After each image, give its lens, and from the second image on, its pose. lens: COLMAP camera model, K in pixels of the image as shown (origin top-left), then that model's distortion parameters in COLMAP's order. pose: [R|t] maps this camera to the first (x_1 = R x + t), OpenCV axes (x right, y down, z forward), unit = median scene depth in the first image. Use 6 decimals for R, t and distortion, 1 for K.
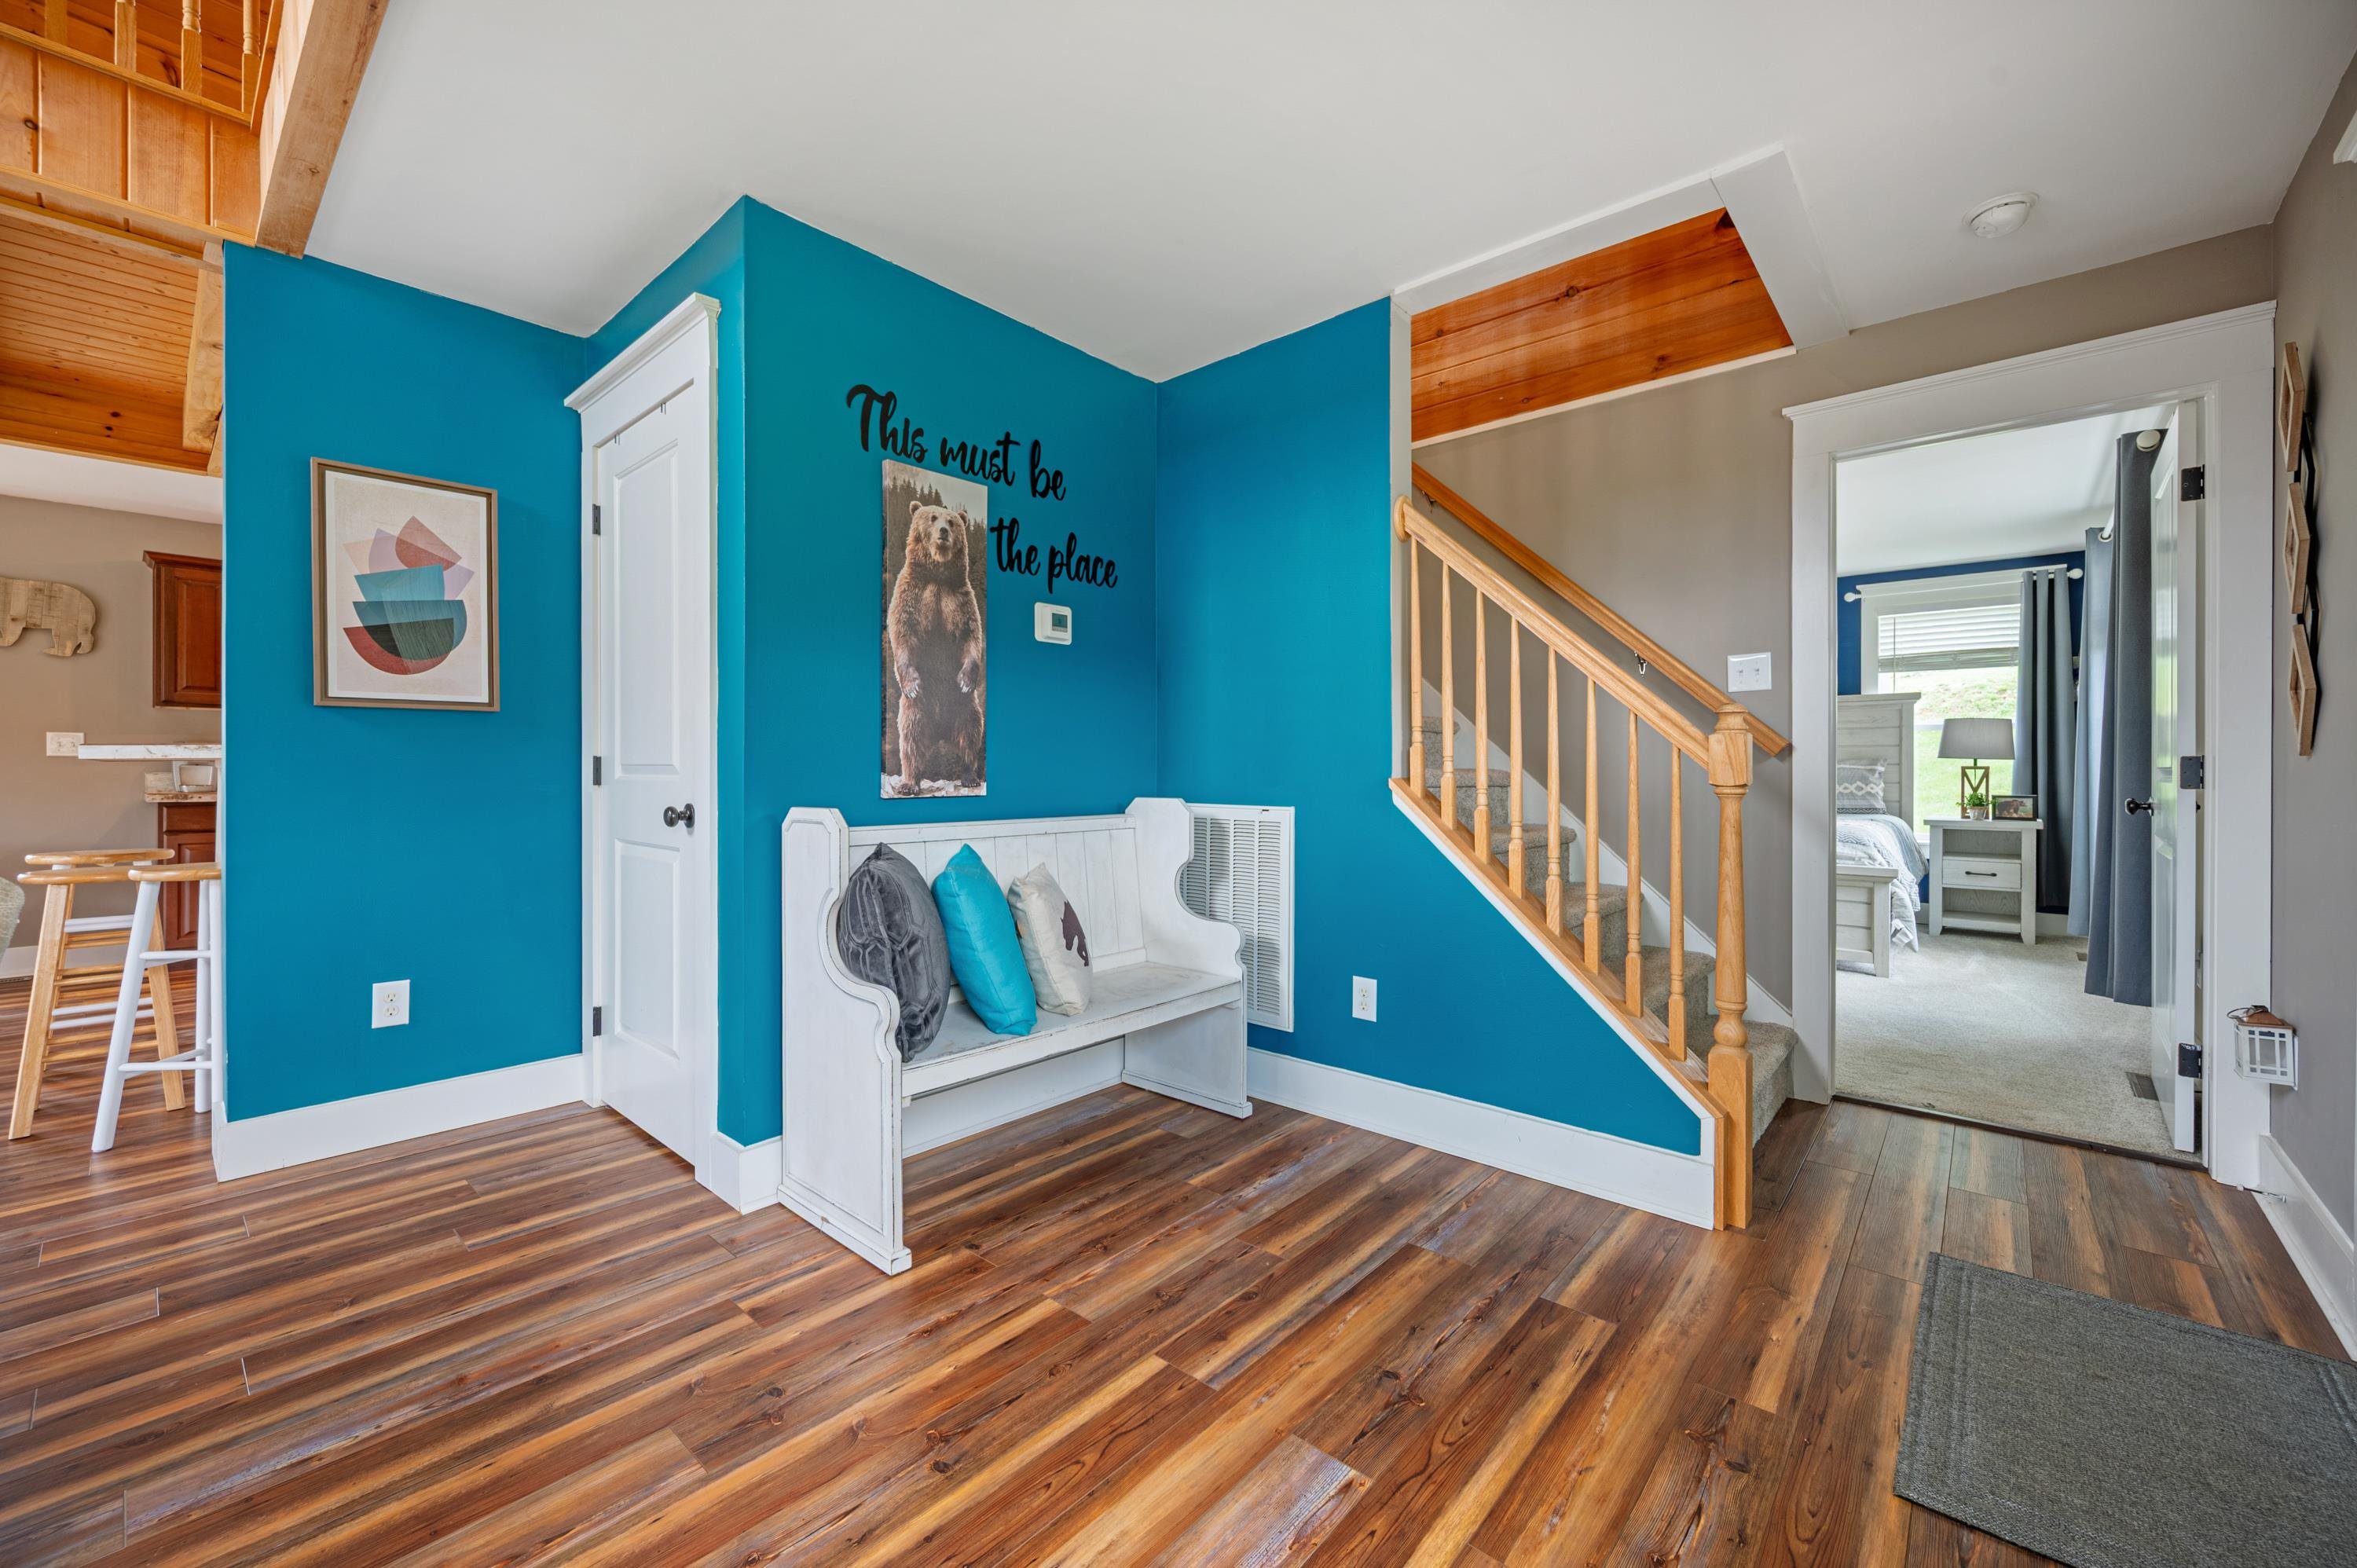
lens RADIAL K [[922.1, 0, 1185.9], [0, 922.1, 777.6], [0, 0, 1]] dist [-0.001773, -0.000326]
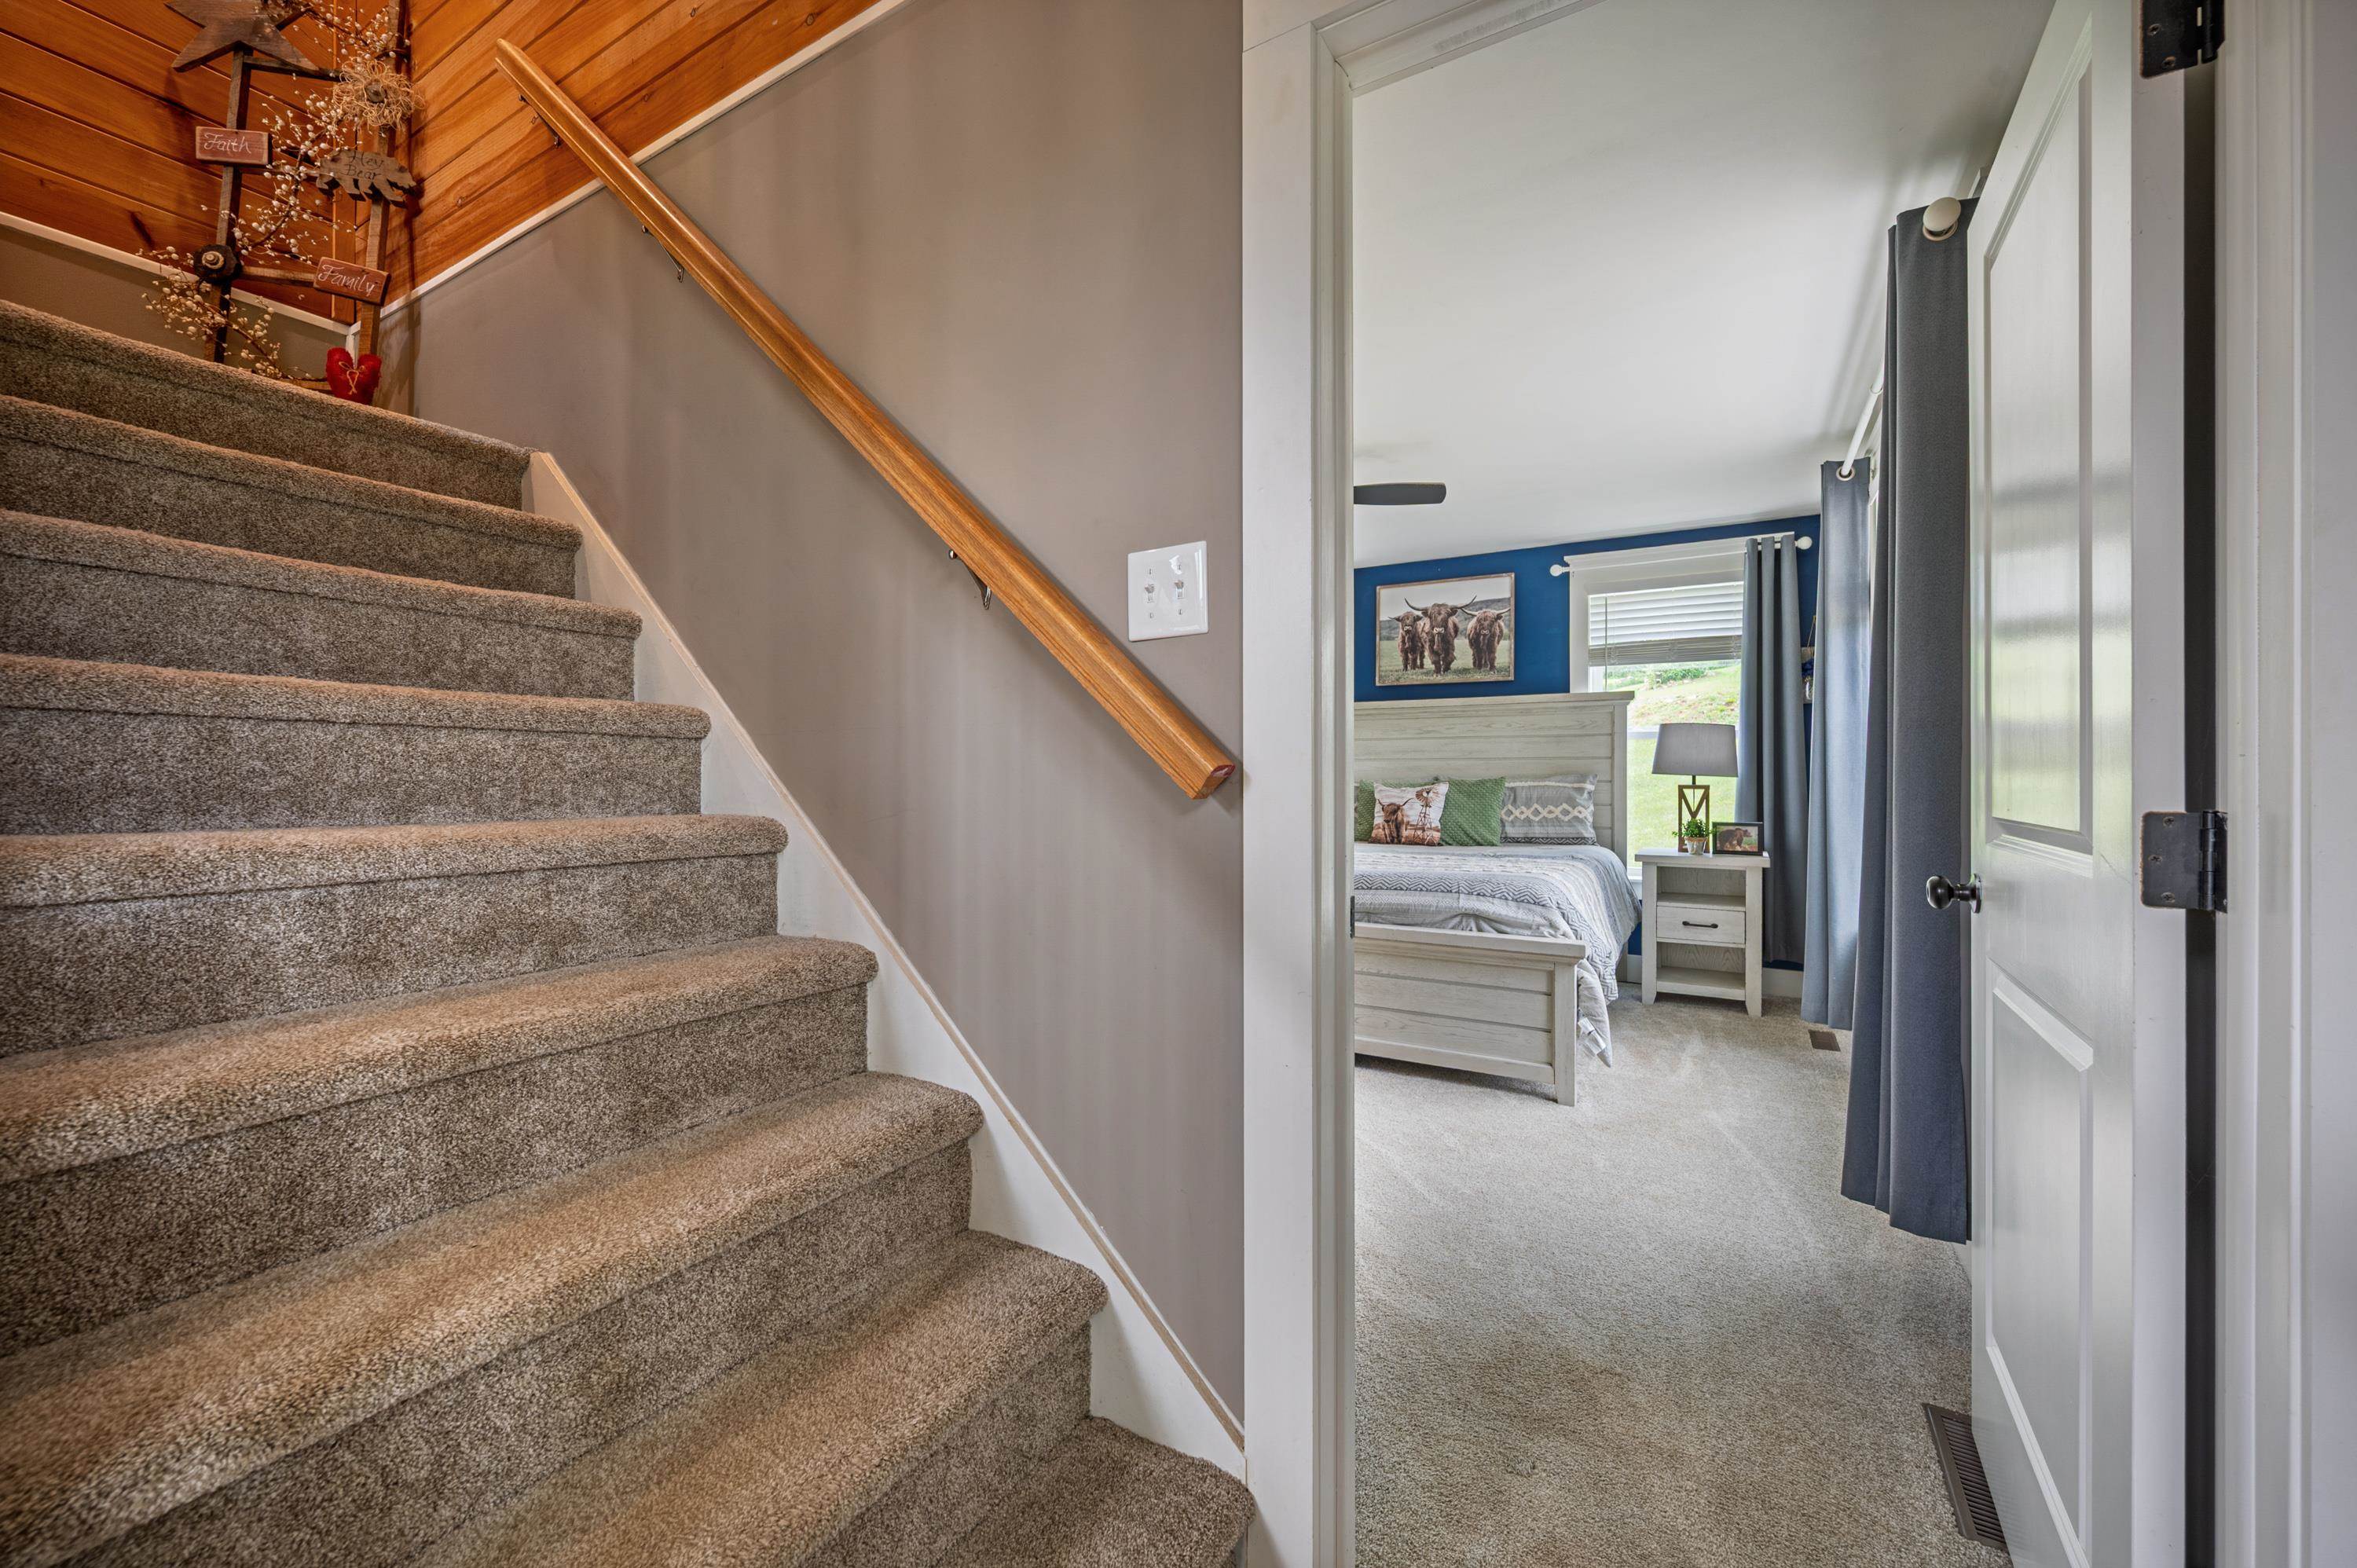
lens RADIAL K [[922.1, 0, 1176.3], [0, 922.1, 776.8], [0, 0, 1]] dist [-0.001773, -0.000326]
pose [[0.983160, 0.001424, 0.182740, 0.282450], [-0.000472, 0.999986, -0.005252, -0.015166], [-0.182745, 0.005078, 0.983147, 0.311149]]
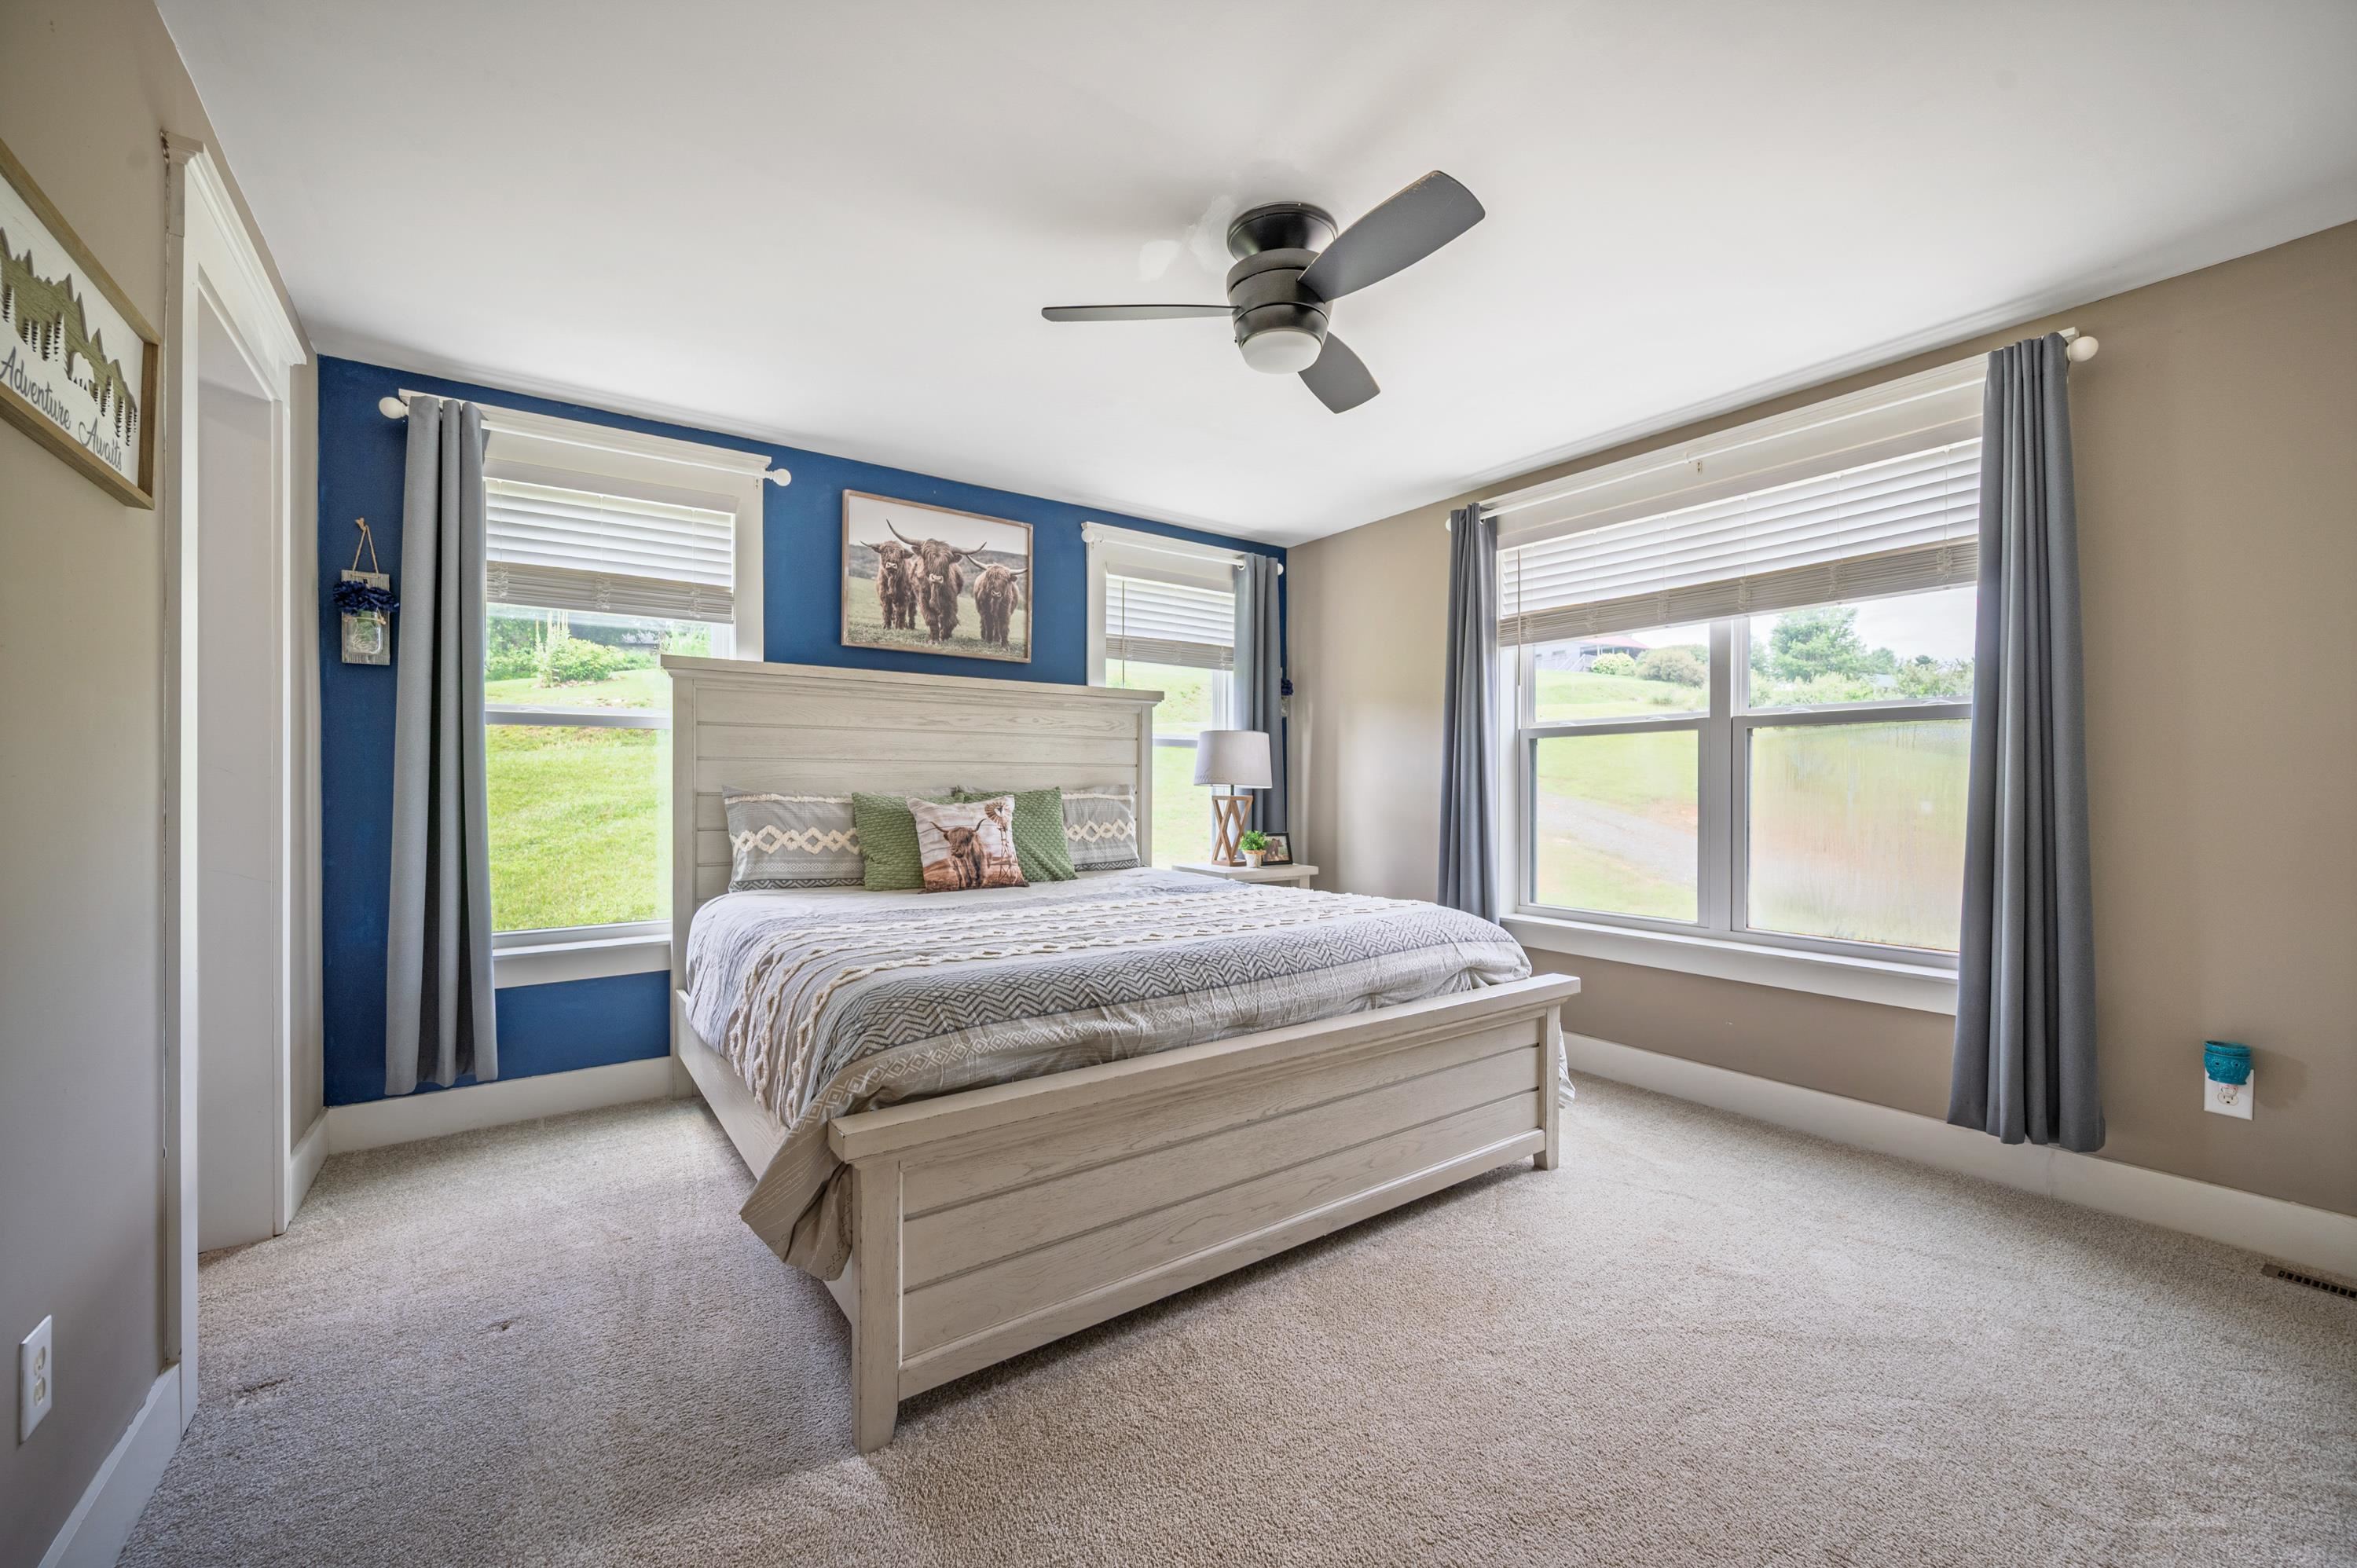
lens RADIAL K [[922.1, 0, 1183.1], [0, 922.1, 782.4], [0, 0, 1]] dist [-0.001773, -0.000326]
pose [[0.225810, 0.005658, 0.974155, 0.111792], [0.005431, 0.999960, -0.007067, -0.018093], [-0.974156, 0.006886, 0.225771, 0.876655]]
